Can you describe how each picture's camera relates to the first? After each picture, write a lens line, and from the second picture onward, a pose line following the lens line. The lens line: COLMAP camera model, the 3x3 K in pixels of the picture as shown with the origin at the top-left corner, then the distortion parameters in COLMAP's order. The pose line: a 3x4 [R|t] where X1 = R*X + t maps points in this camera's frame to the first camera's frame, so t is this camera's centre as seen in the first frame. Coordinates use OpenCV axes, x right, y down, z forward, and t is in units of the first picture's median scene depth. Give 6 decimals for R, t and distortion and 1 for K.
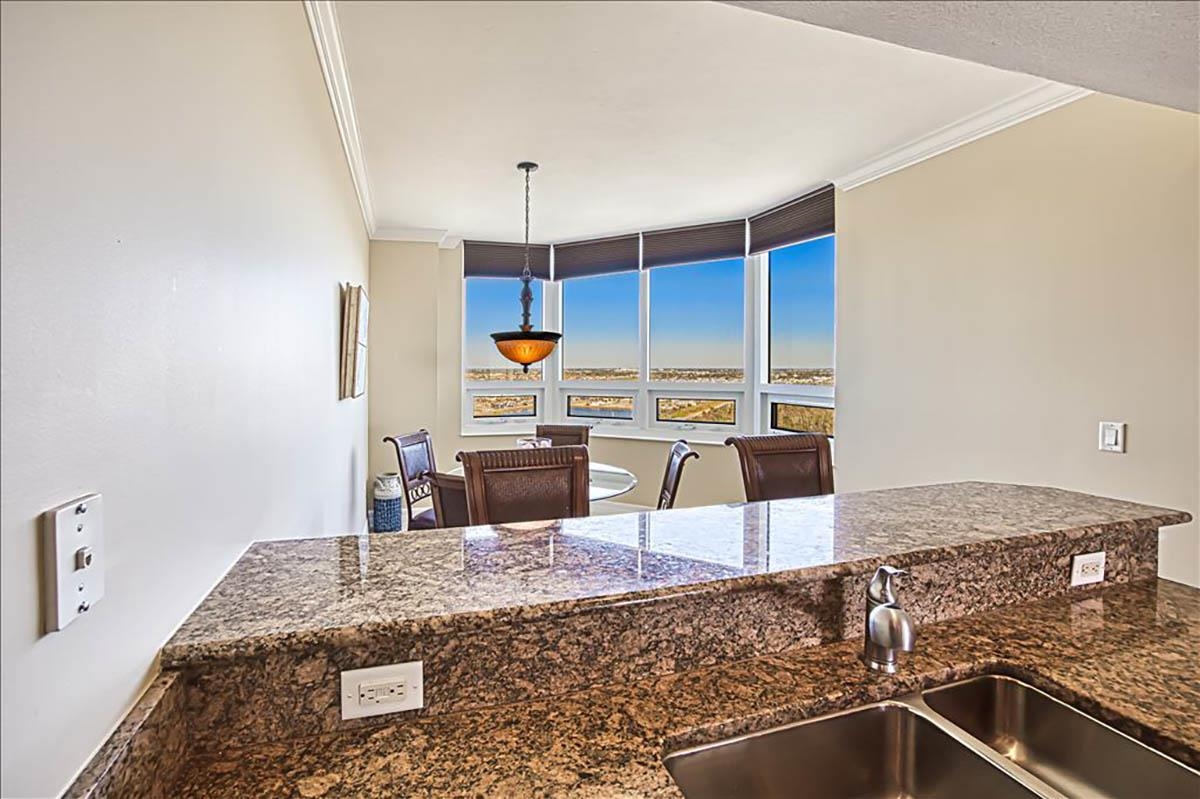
lens RADIAL K [[491.6, 0, 535.3], [0, 491.6, 366.7], [0, 0, 1]] dist [-0.017023, 0.000724]
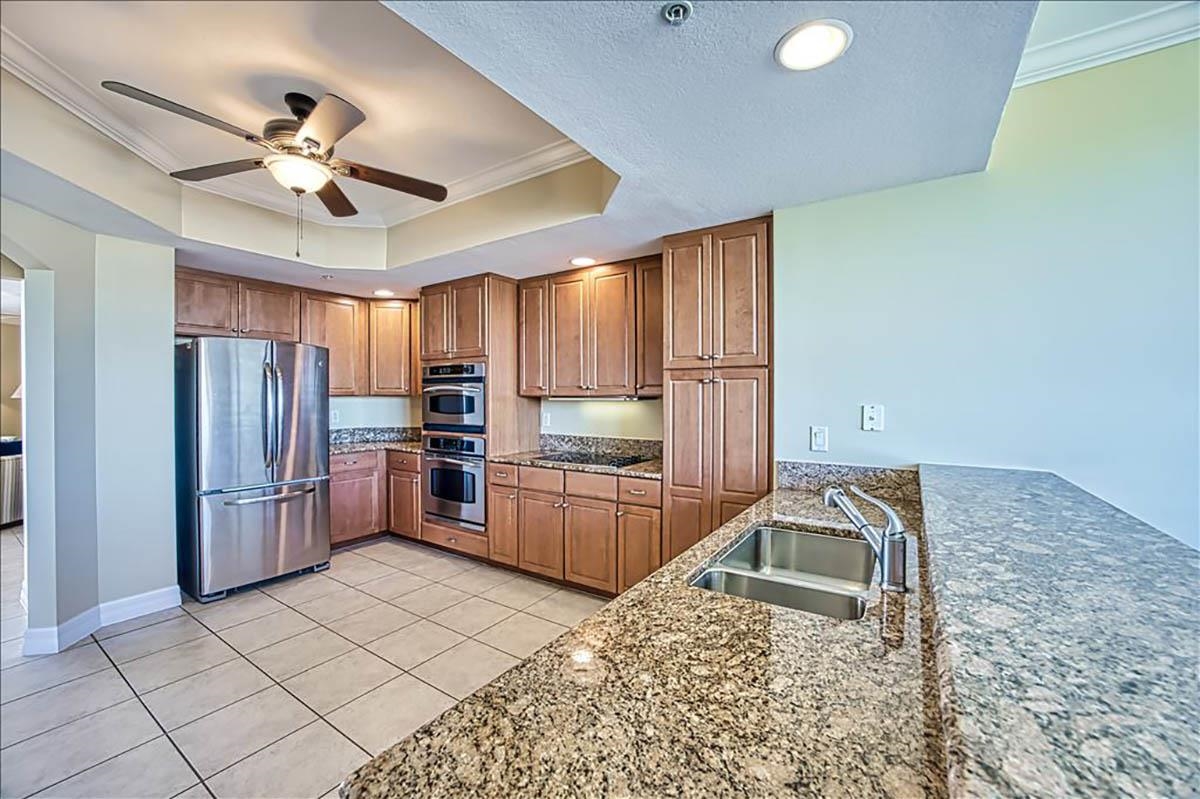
lens RADIAL K [[486.9, 0, 583.5], [0, 486.9, 402.1], [0, 0, 1]] dist [0.000298, 0.000279]
pose [[-0.762666, 0.015089, -0.646616, 1.693833], [0.003533, 0.999810, 0.019164, 0.057575], [0.646783, 0.012332, -0.762575, 1.120102]]
